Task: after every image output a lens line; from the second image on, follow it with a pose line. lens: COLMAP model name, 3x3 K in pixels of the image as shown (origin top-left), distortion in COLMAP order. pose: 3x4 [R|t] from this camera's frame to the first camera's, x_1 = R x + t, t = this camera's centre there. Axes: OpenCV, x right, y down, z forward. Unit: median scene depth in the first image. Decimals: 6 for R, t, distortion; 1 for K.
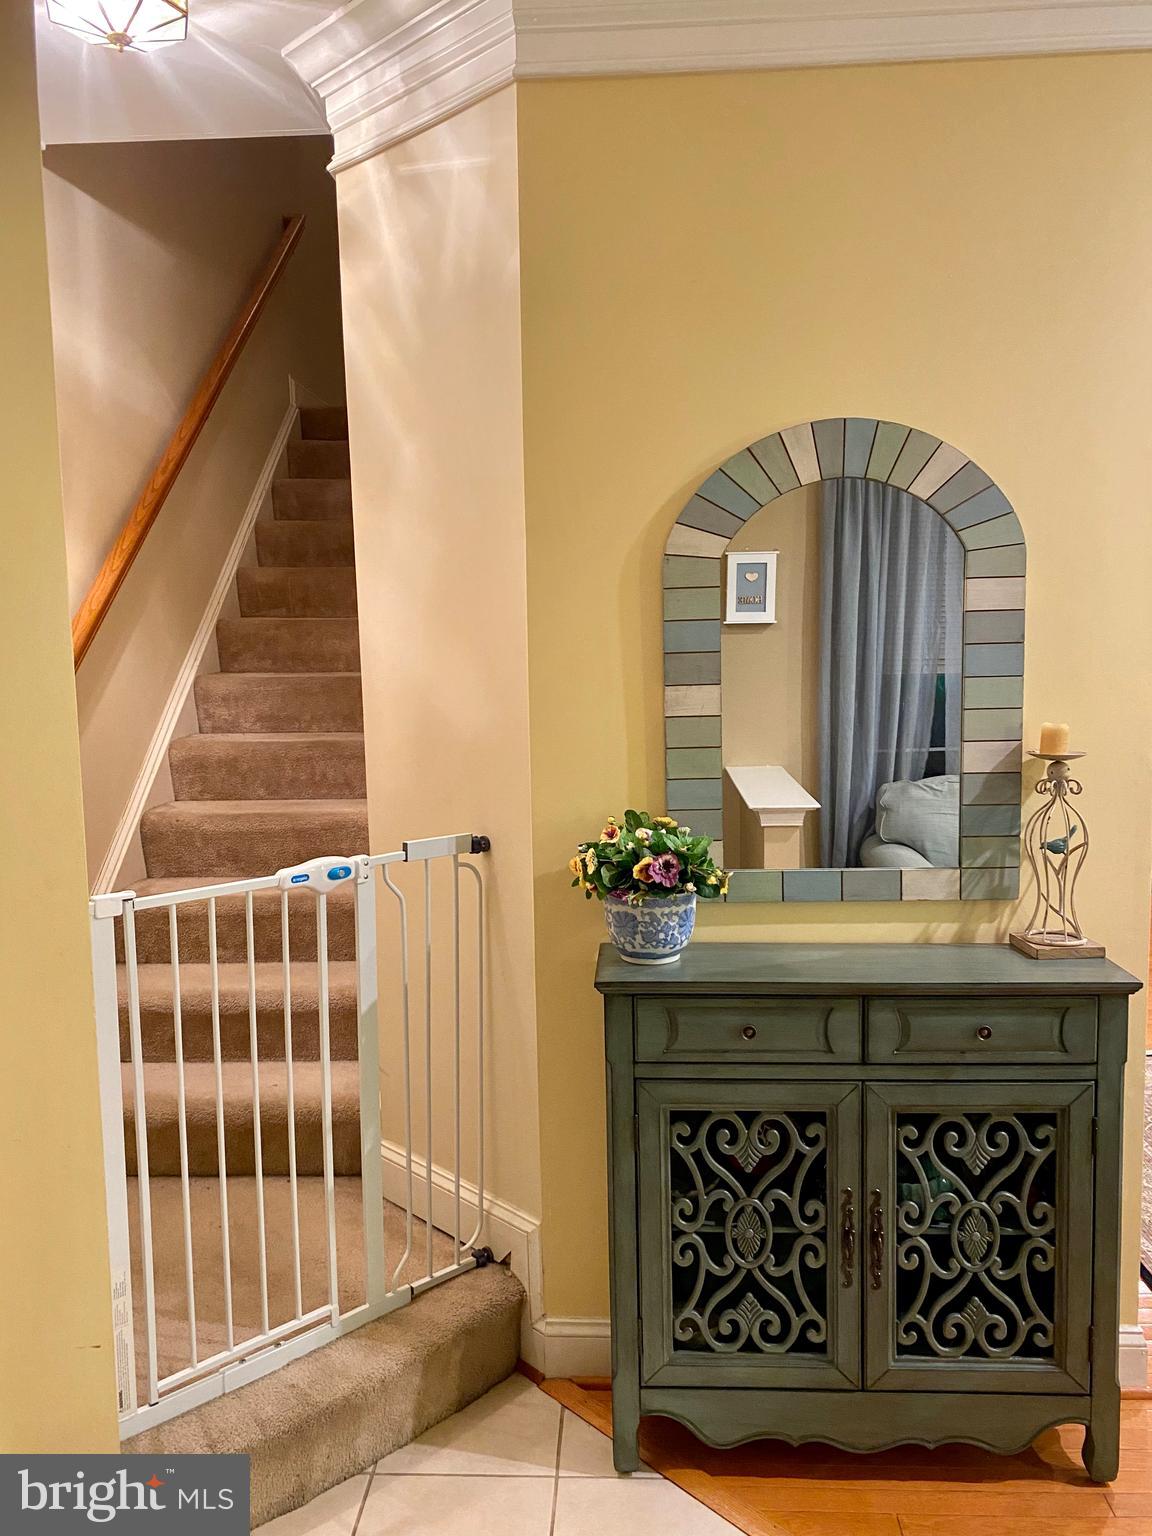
lens RADIAL K [[1168.9, 0, 575.6], [0, 1168.9, 760.0], [0, 0, 1]] dist [0.056680, -0.066107]
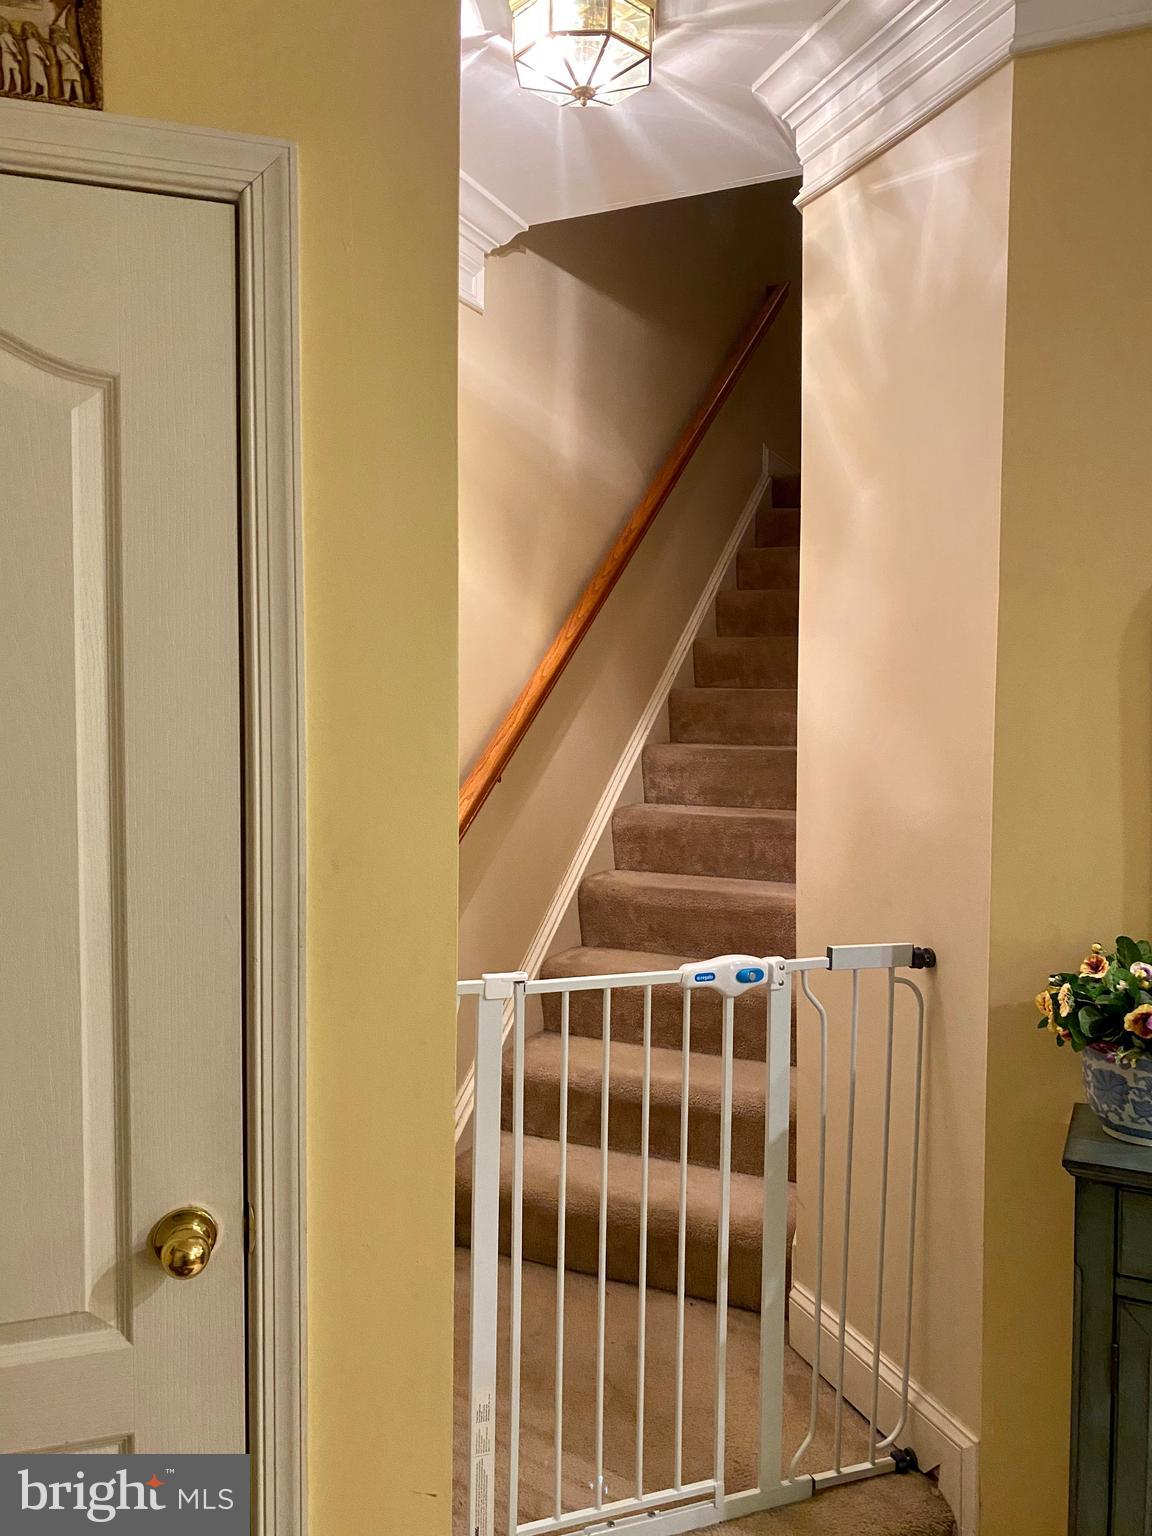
lens RADIAL K [[1168.9, 0, 575.6], [0, 1168.9, 760.0], [0, 0, 1]] dist [0.056680, -0.066107]
pose [[0.921729, 0.043307, -0.385408, 0.007482], [-0.067318, 0.996527, -0.049020, -0.010842], [0.381946, 0.071128, 0.921443, 0.120288]]
